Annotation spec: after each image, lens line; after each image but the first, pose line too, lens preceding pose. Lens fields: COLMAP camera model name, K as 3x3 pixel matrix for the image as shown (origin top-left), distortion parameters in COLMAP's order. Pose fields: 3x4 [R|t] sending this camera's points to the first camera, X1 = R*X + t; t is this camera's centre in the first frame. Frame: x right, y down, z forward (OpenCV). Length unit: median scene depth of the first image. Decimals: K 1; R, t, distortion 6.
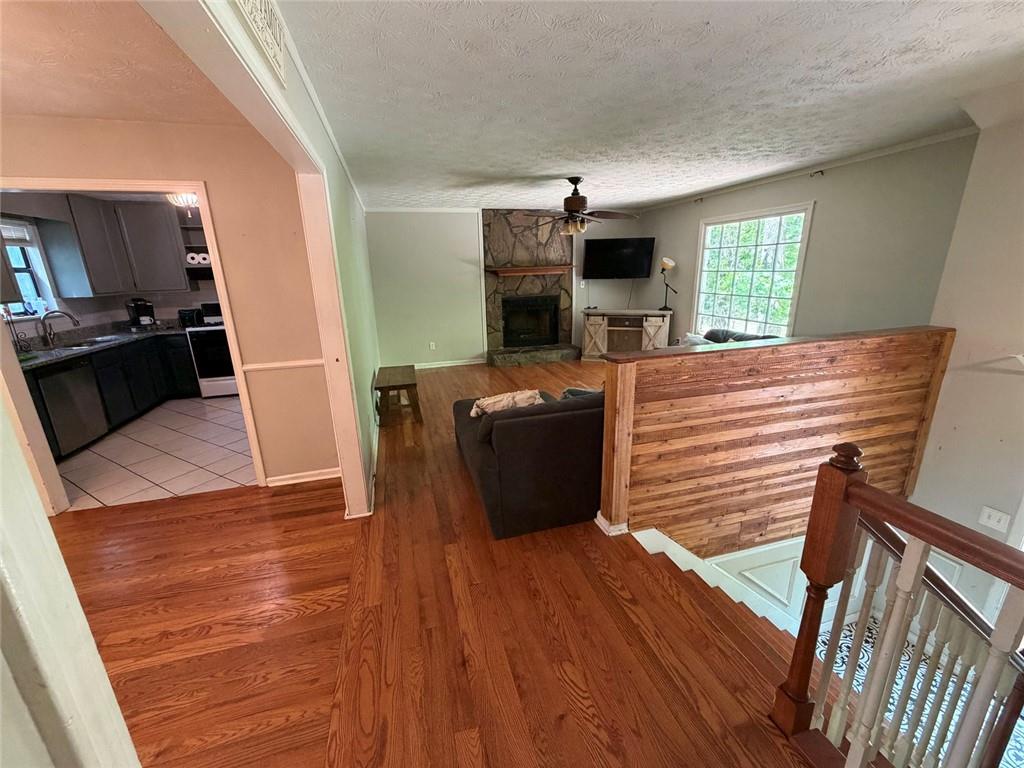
lens RADIAL K [[410.6, 0, 507.8], [0, 410.6, 386.0], [0, 0, 1]] dist [0.001860, -0.000386]
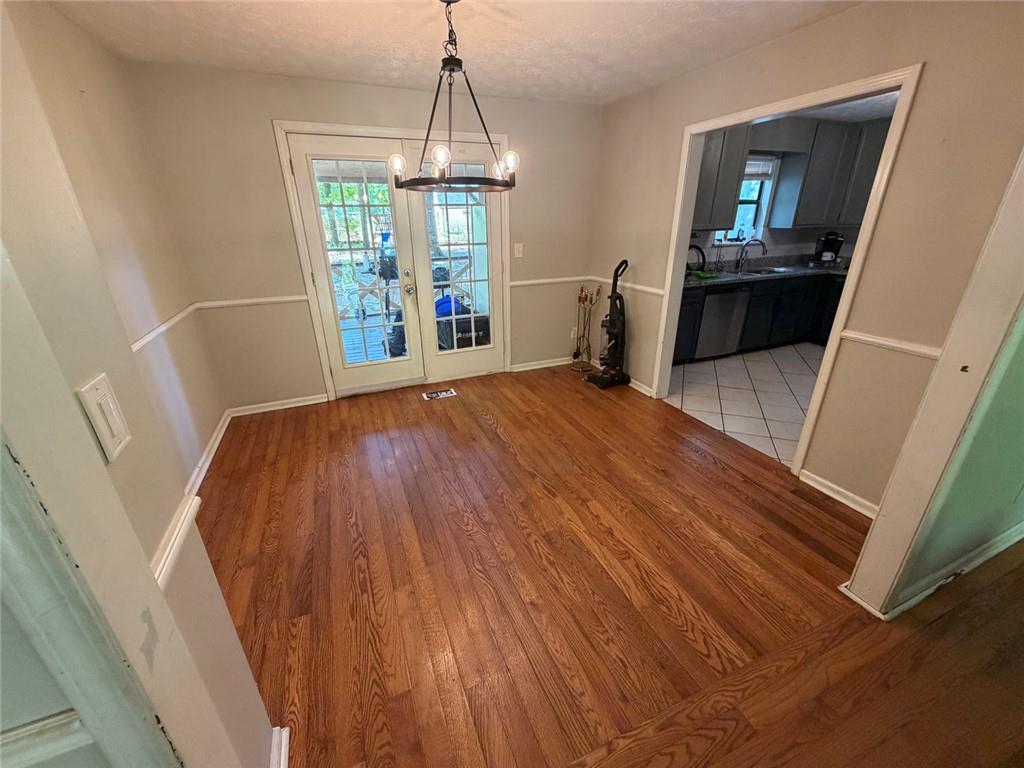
lens RADIAL K [[410.6, 0, 510.3], [0, 410.6, 383.7], [0, 0, 1]] dist [0.001860, -0.000386]
pose [[0.128059, 0.393425, -0.910394, 0.008070], [-0.259393, 0.899285, 0.352138, -0.038157], [0.957244, 0.191055, 0.217213, 0.142897]]
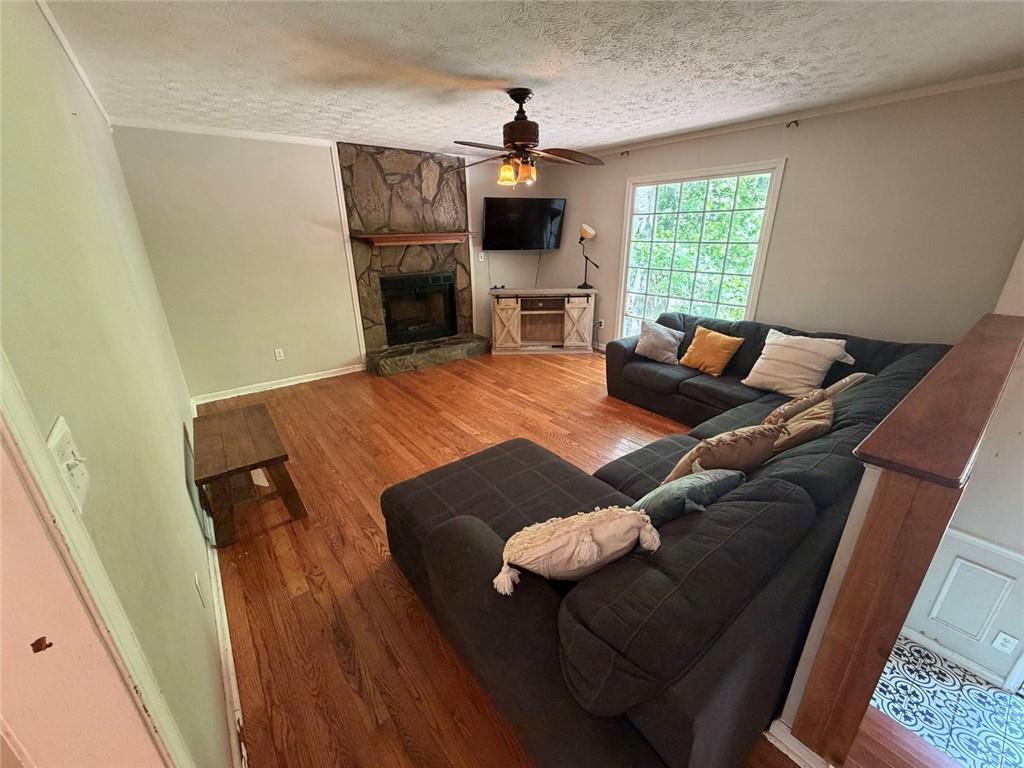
lens RADIAL K [[410.6, 0, 509.1], [0, 410.6, 386.1], [0, 0, 1]] dist [0.001860, -0.000386]
pose [[0.925850, -0.118827, 0.358721, -0.112334], [0.092125, 0.991608, 0.090700, -0.095474], [-0.366489, -0.050927, 0.929028, 0.330567]]
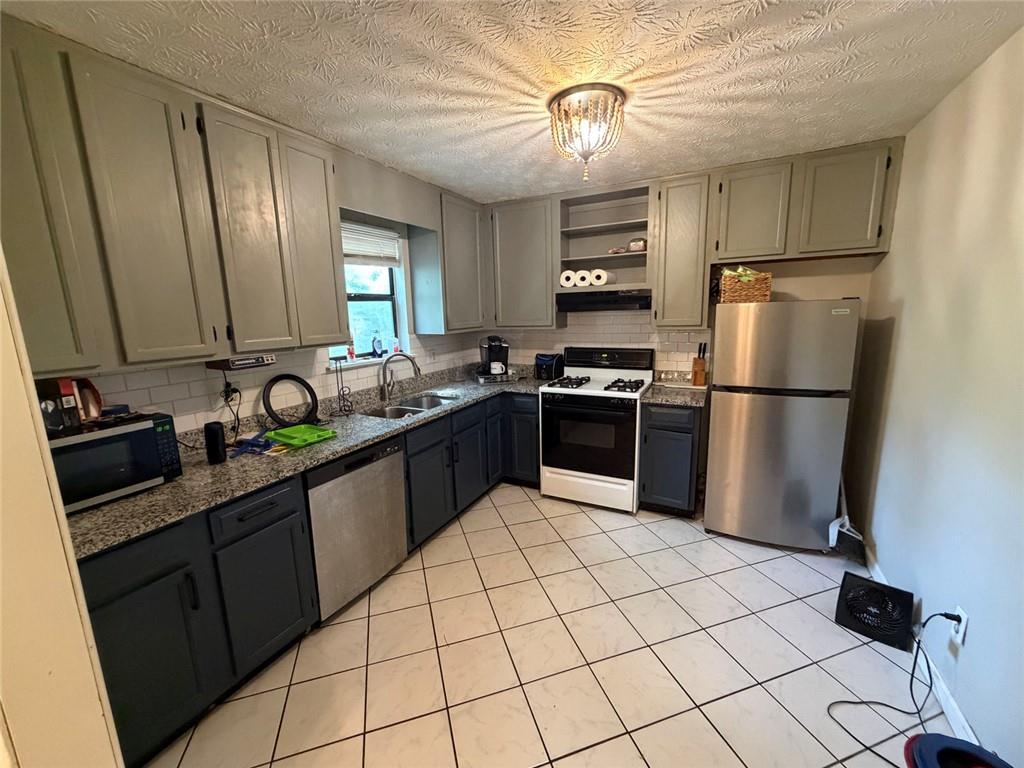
lens RADIAL K [[410.6, 0, 514.1], [0, 410.6, 380.4], [0, 0, 1]] dist [0.001860, -0.000386]
pose [[0.736918, 0.127358, -0.663876, -0.386007], [-0.179227, 0.983755, -0.010223, -0.134097], [0.651789, 0.126518, 0.747773, 0.490805]]
